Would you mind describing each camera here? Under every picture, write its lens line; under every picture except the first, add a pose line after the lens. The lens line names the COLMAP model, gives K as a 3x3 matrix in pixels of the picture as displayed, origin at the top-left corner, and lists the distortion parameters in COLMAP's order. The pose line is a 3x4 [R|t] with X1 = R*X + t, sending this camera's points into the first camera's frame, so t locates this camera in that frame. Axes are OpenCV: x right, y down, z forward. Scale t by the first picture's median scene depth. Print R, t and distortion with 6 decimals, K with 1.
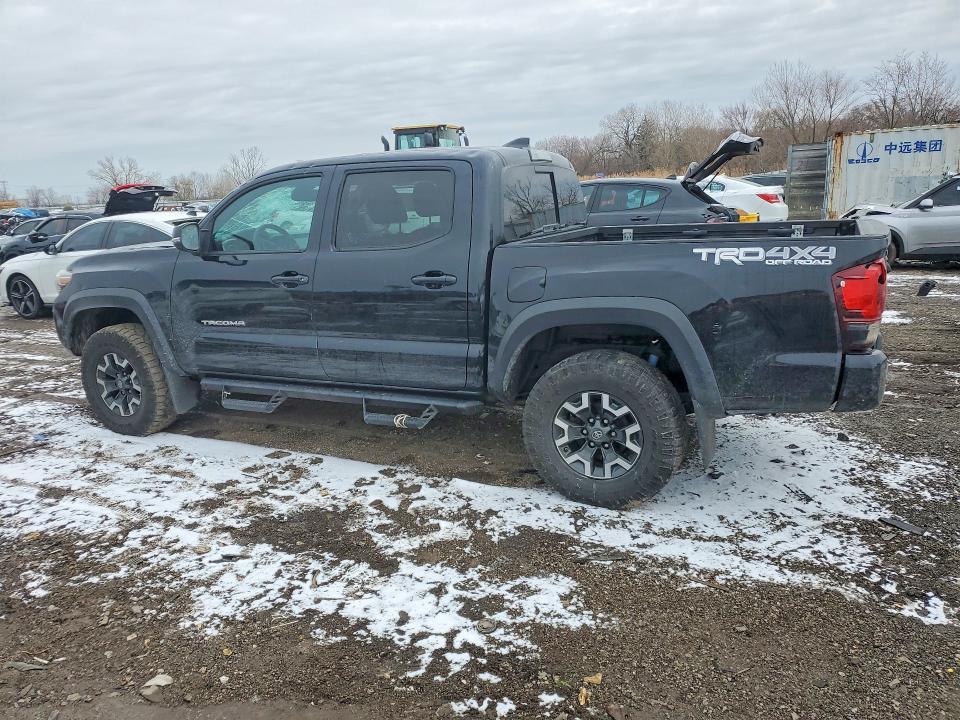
lens RADIAL K [[726.3, 0, 480.0], [0, 726.3, 360.0], [0, 0, 1]] dist [0.014876, 0.011035]
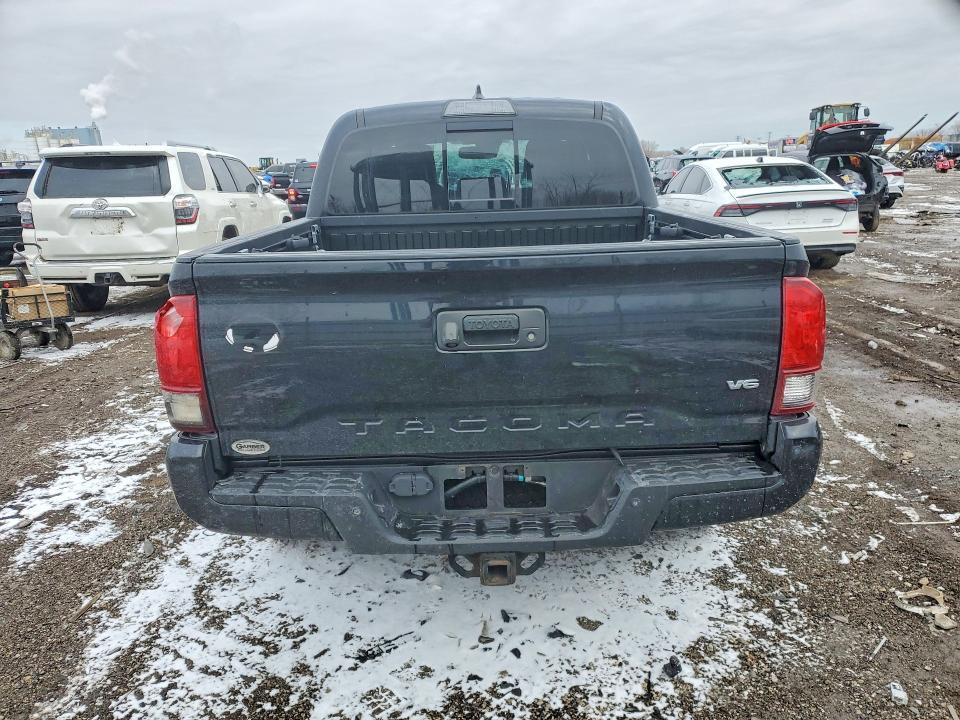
lens RADIAL K [[739.1, 0, 480.1], [0, 739.1, 387.8], [0, 0, 1]] dist [0.040951, 0.007683]
pose [[0.437685, 0.273952, -0.856378, 1.126152], [-0.183087, 0.959652, 0.213416, -0.221465], [0.880291, 0.063383, 0.470182, 0.872663]]
